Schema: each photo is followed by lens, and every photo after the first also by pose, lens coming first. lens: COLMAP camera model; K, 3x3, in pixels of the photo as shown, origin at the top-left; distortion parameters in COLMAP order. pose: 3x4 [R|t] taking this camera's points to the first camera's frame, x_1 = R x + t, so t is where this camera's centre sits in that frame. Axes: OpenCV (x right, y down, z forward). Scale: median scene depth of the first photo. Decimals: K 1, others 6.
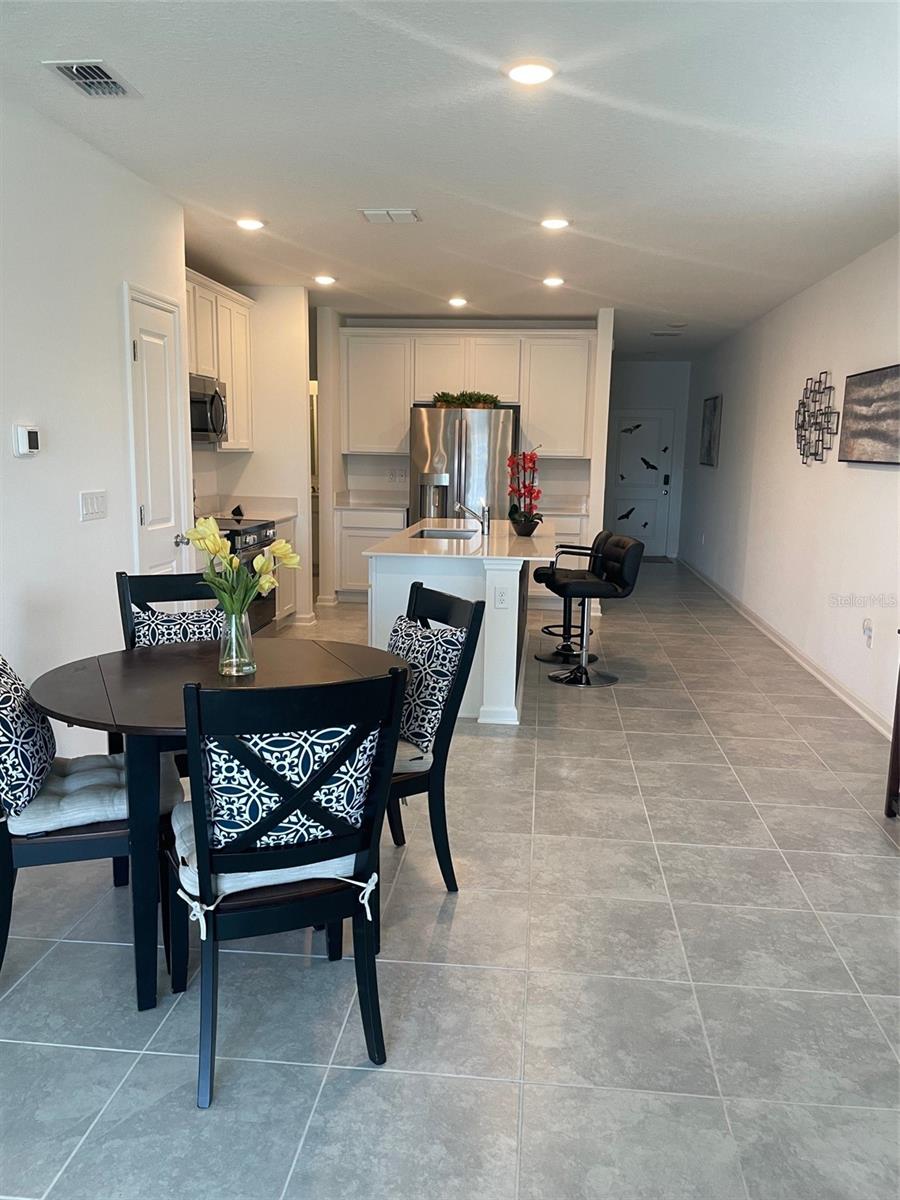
lens RADIAL K [[906.0, 0, 472.4], [0, 906.0, 602.4], [0, 0, 1]] dist [0.076230, -0.000781]
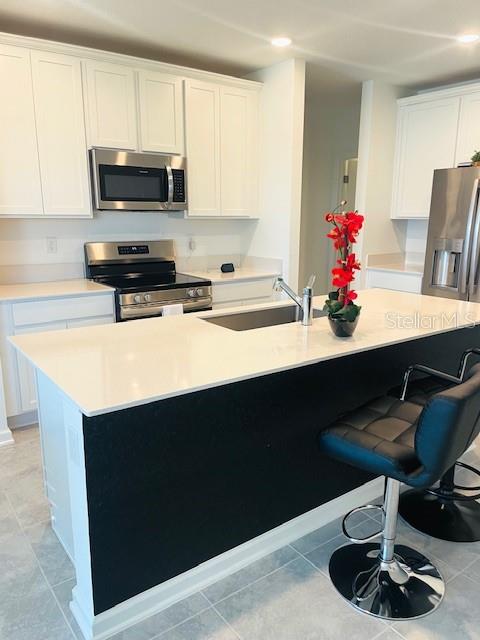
lens RADIAL K [[491.1, 0, 240.0], [0, 491.1, 320.0], [0, 0, 1]] dist [0.051480, -0.006799]
pose [[0.653334, 0.138861, -0.744226, 0.245629], [-0.118644, 0.989668, 0.080503, -0.089972], [0.747715, 0.035702, 0.663059, 0.602490]]
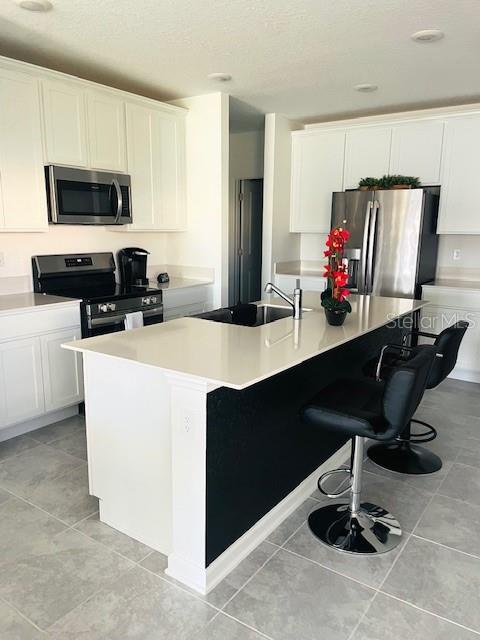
lens RADIAL K [[491.1, 0, 240.0], [0, 491.1, 320.0], [0, 0, 1]] dist [0.051480, -0.006799]
pose [[0.861836, 0.086196, -0.499809, 0.187508], [-0.078969, 0.996240, 0.035641, -0.076807], [0.501002, 0.008753, 0.865402, 0.470842]]
